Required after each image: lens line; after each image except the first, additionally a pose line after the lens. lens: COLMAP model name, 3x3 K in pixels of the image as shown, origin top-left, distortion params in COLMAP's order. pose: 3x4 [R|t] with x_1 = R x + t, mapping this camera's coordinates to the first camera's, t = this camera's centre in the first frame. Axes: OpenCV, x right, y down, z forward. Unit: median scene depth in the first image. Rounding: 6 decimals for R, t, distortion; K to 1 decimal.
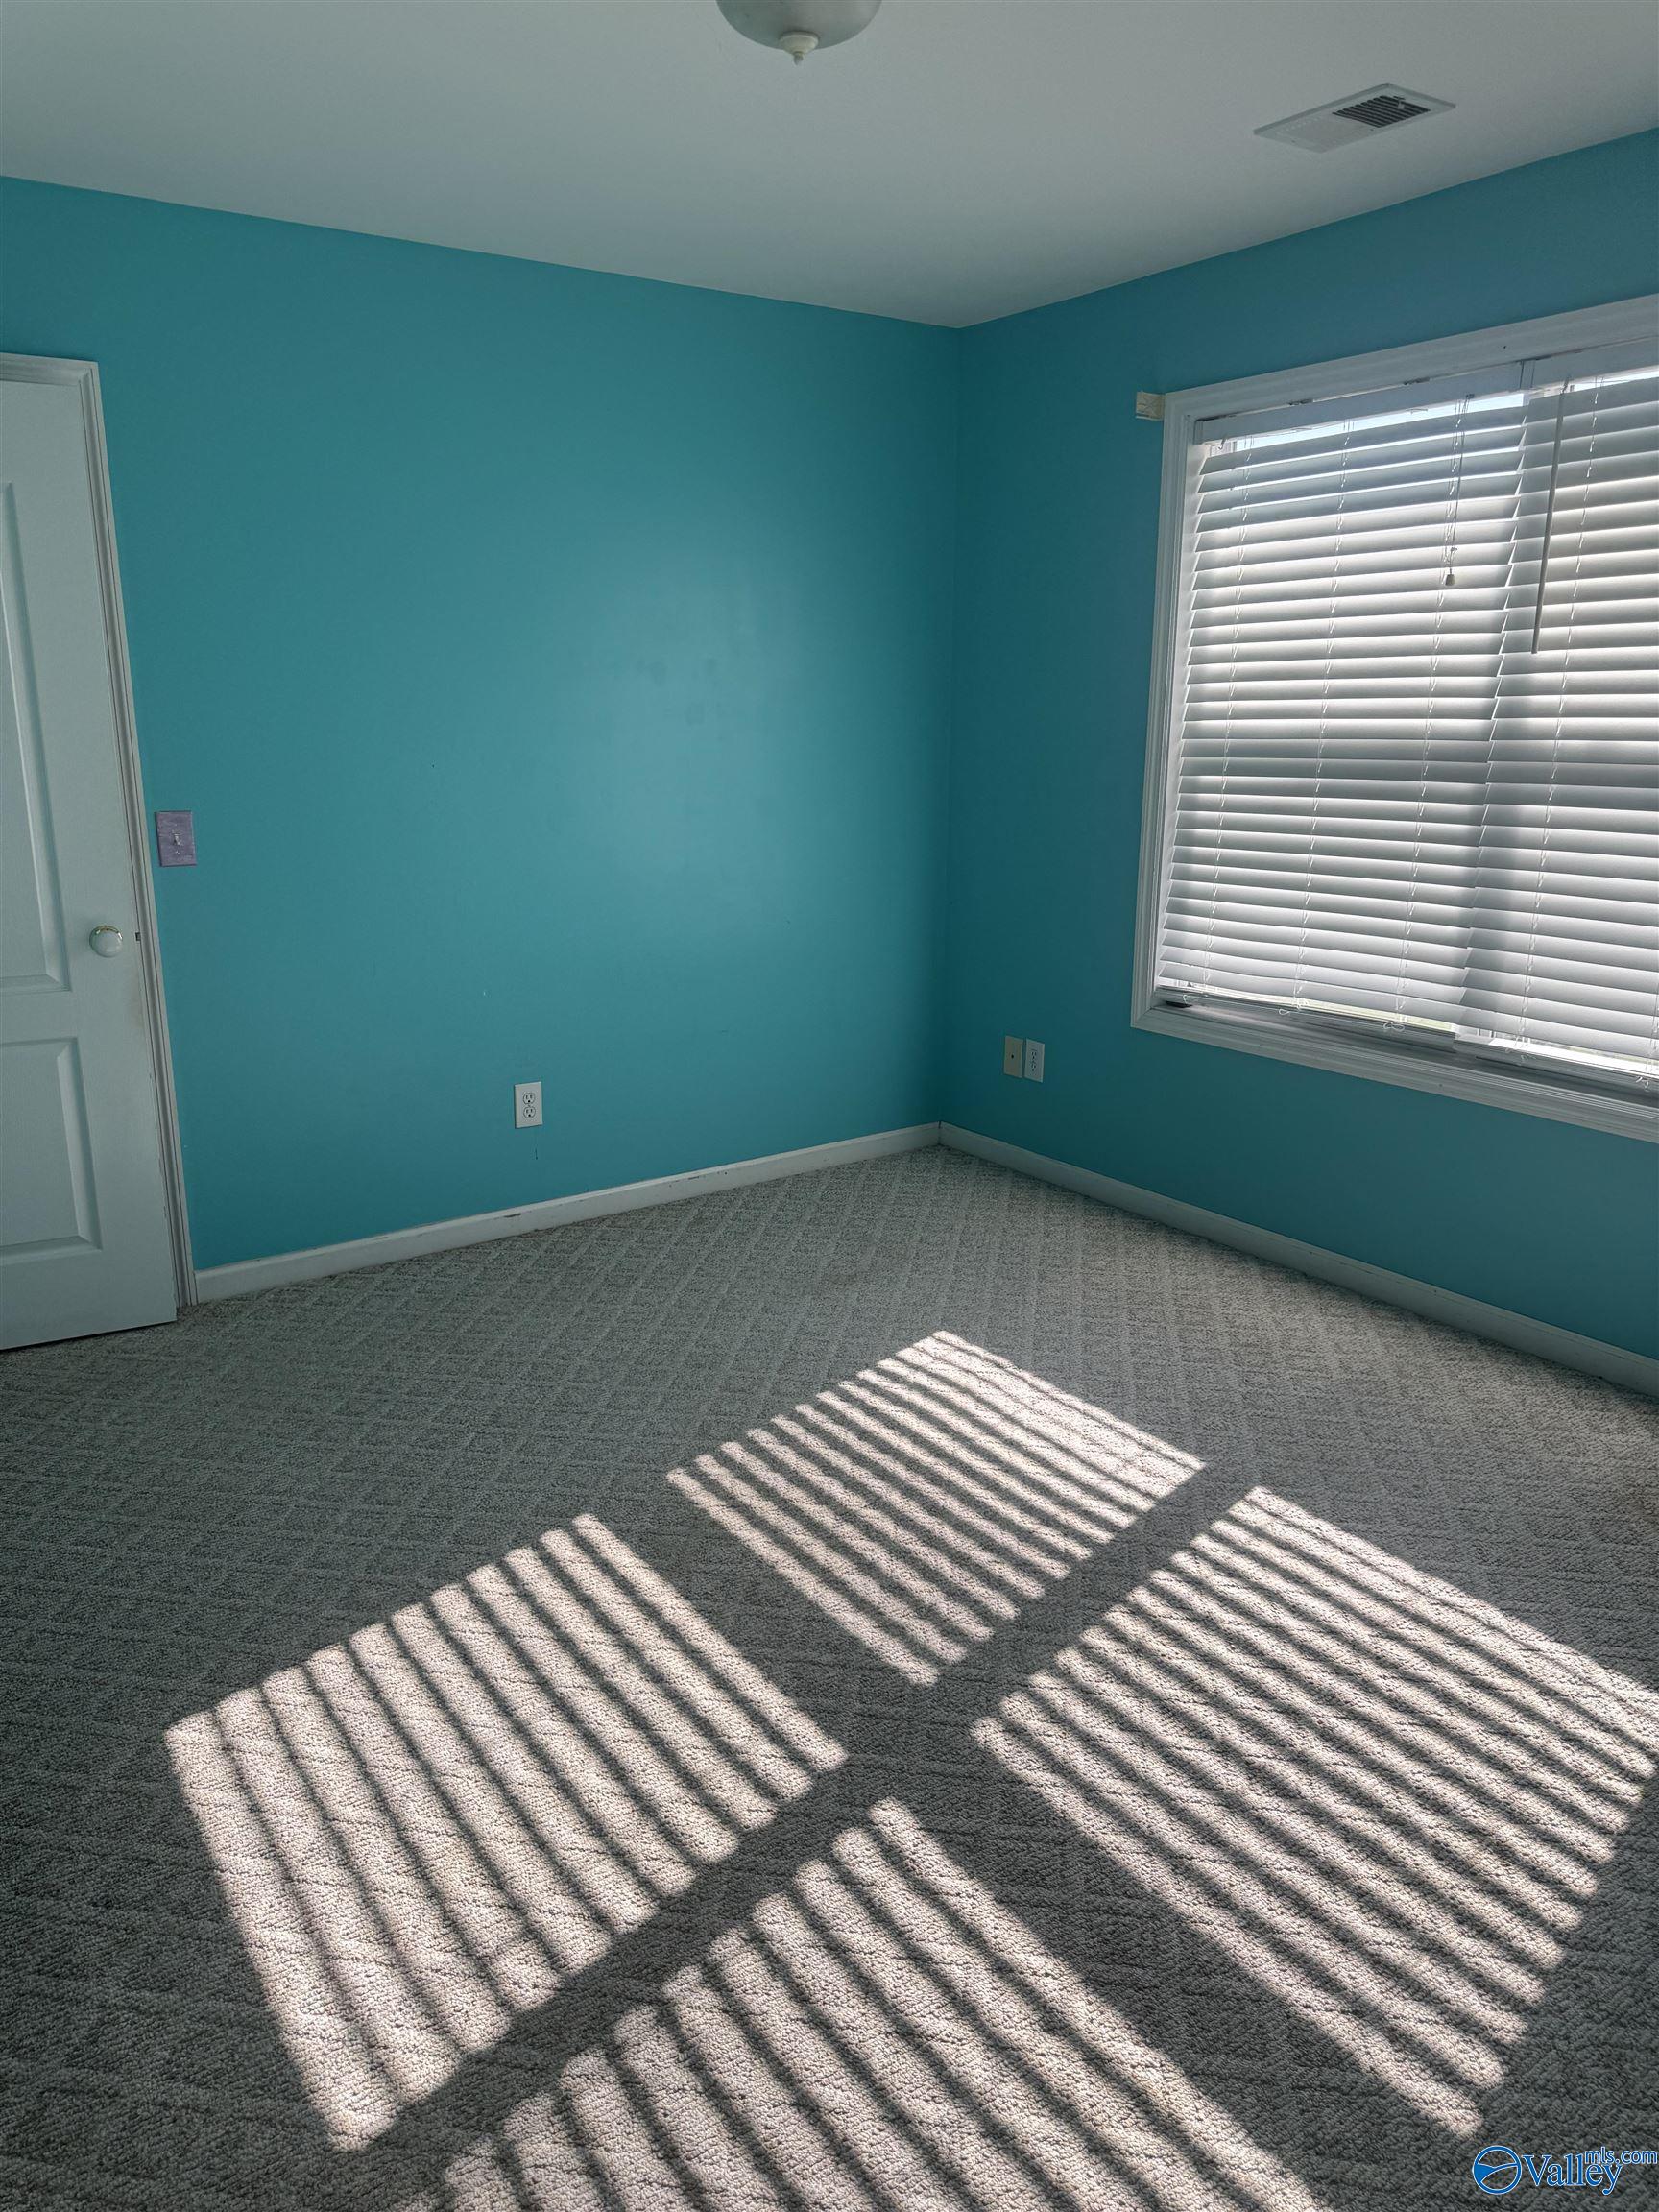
lens RADIAL K [[1555.3, 0, 829.6], [0, 1555.3, 1092.3], [0, 0, 1]] dist [0.030434, -0.037704]
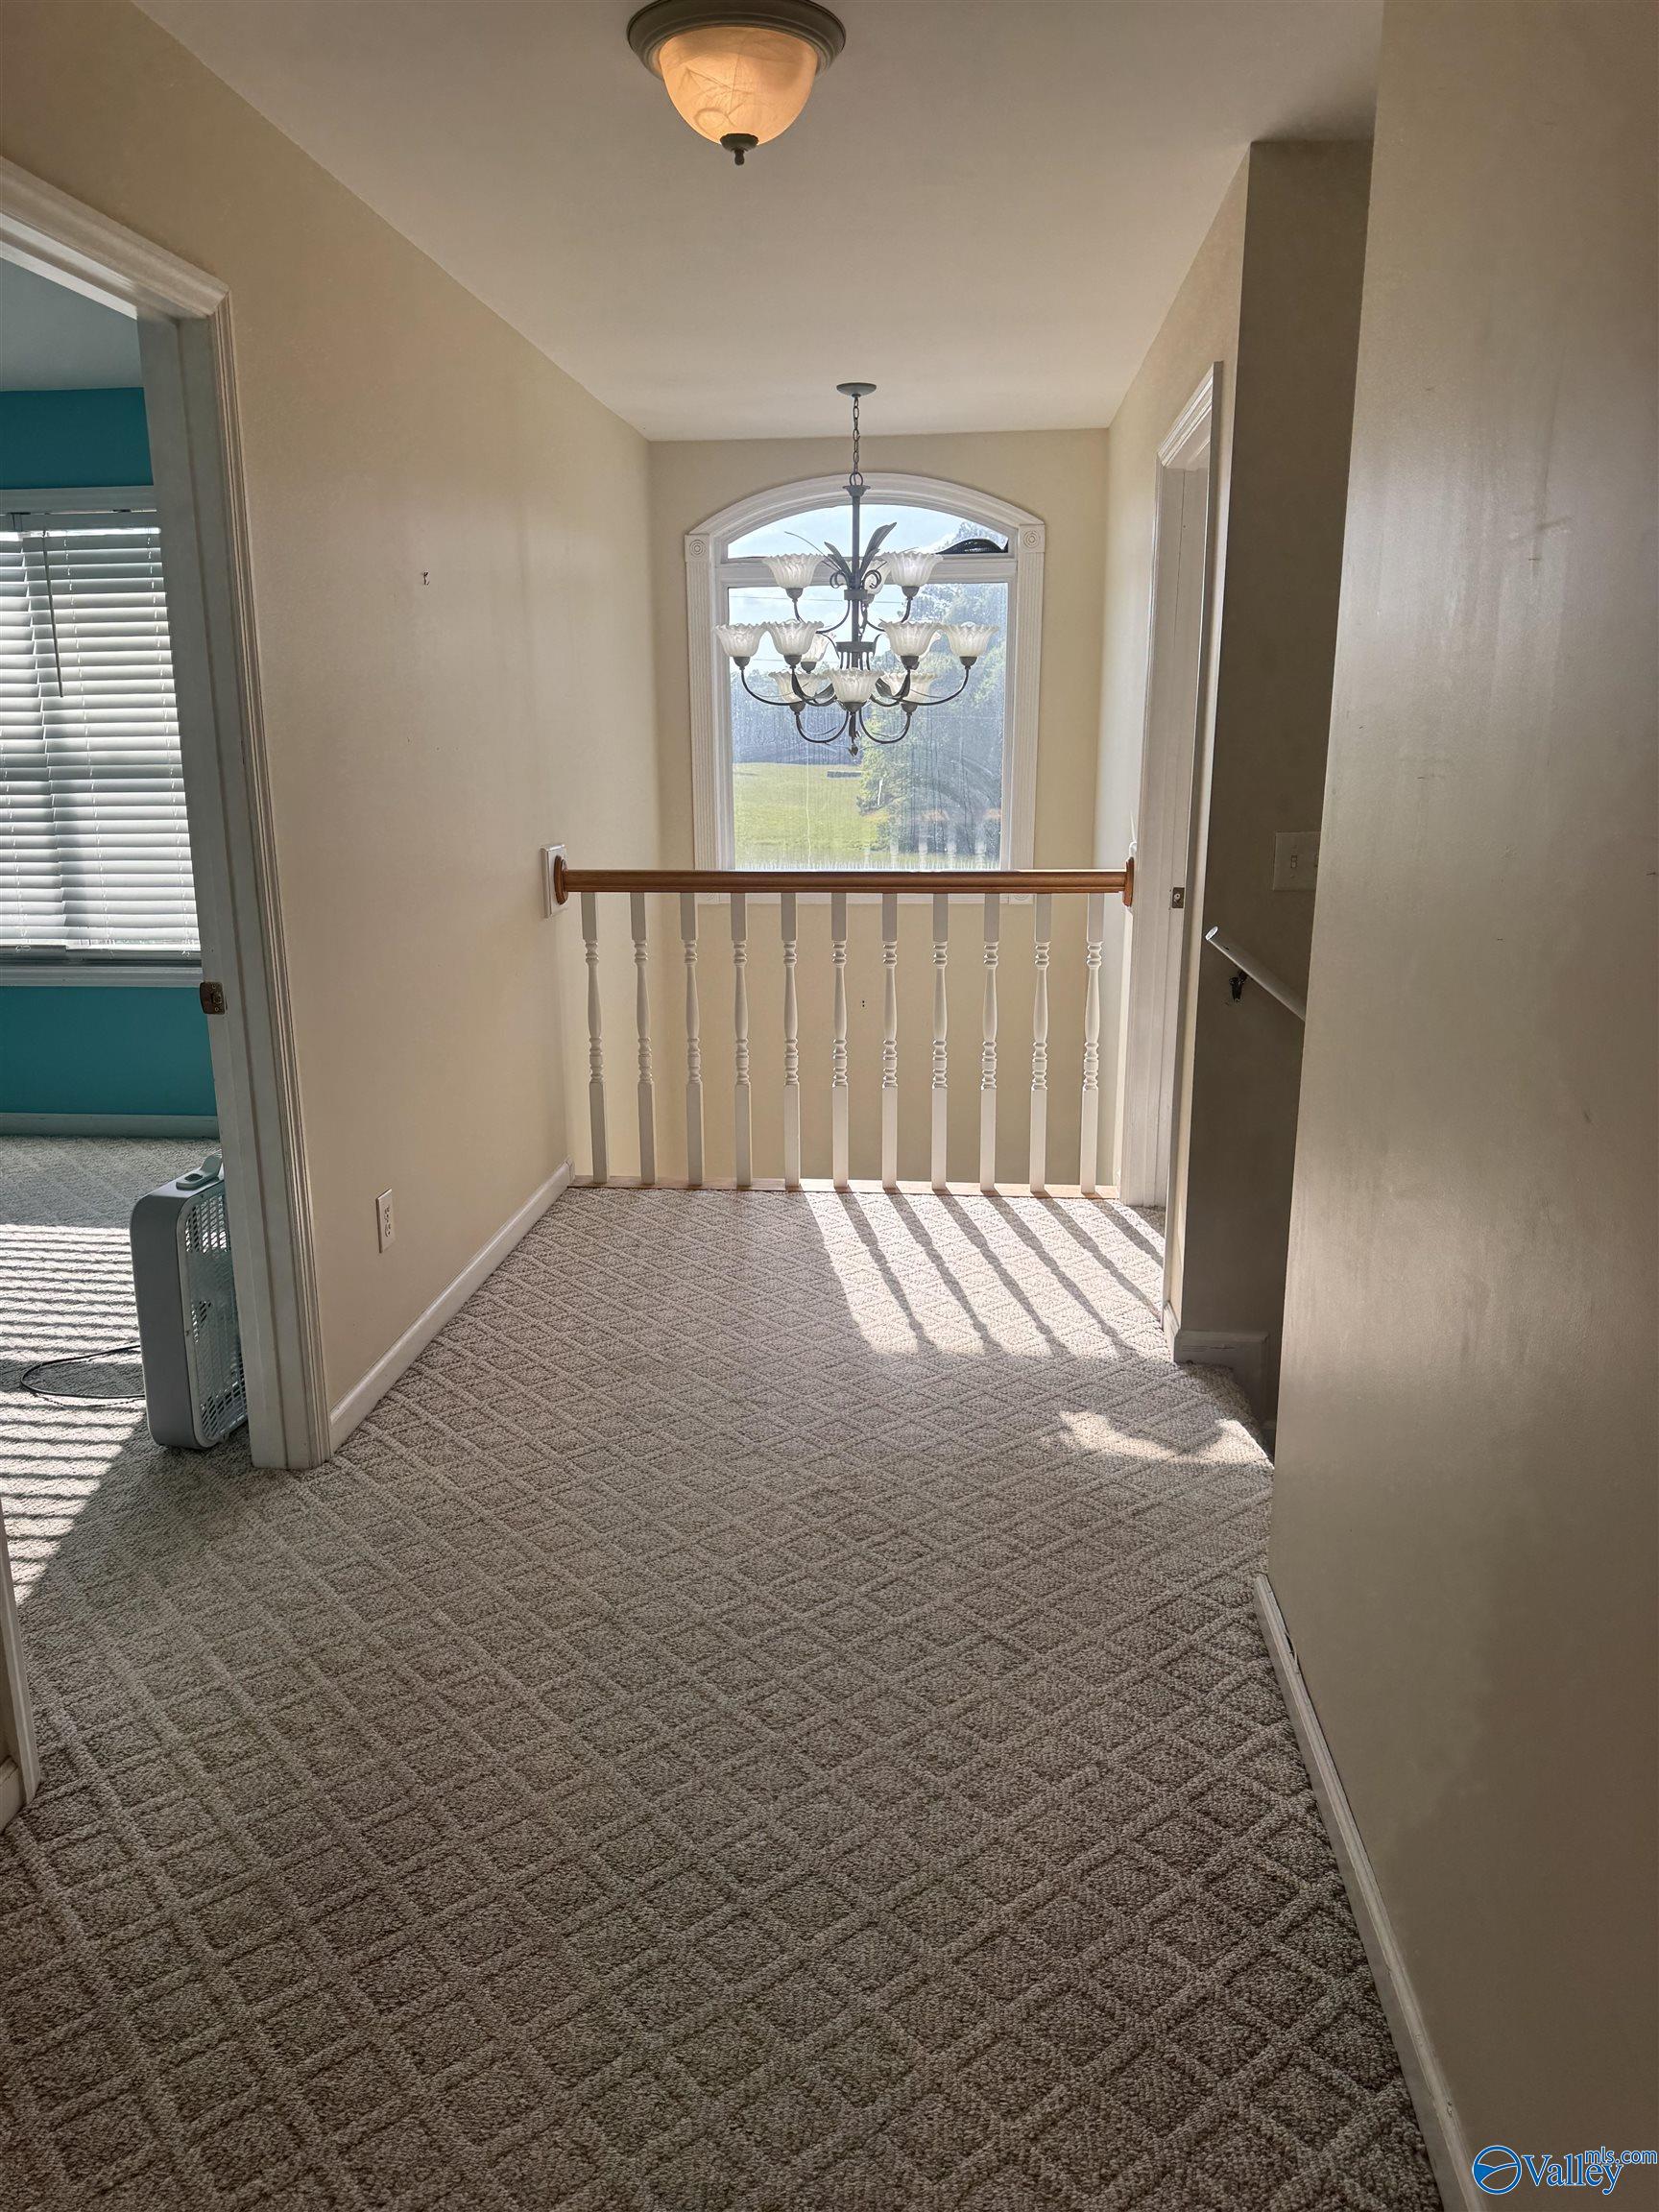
lens RADIAL K [[1555.3, 0, 823.2], [0, 1555.3, 1094.8], [0, 0, 1]] dist [0.030434, -0.037704]
pose [[0.652433, -0.180671, 0.735995, -0.284992], [0.189893, 0.979159, 0.072029, 0.145336], [-0.733670, 0.092766, 0.673144, -0.594613]]
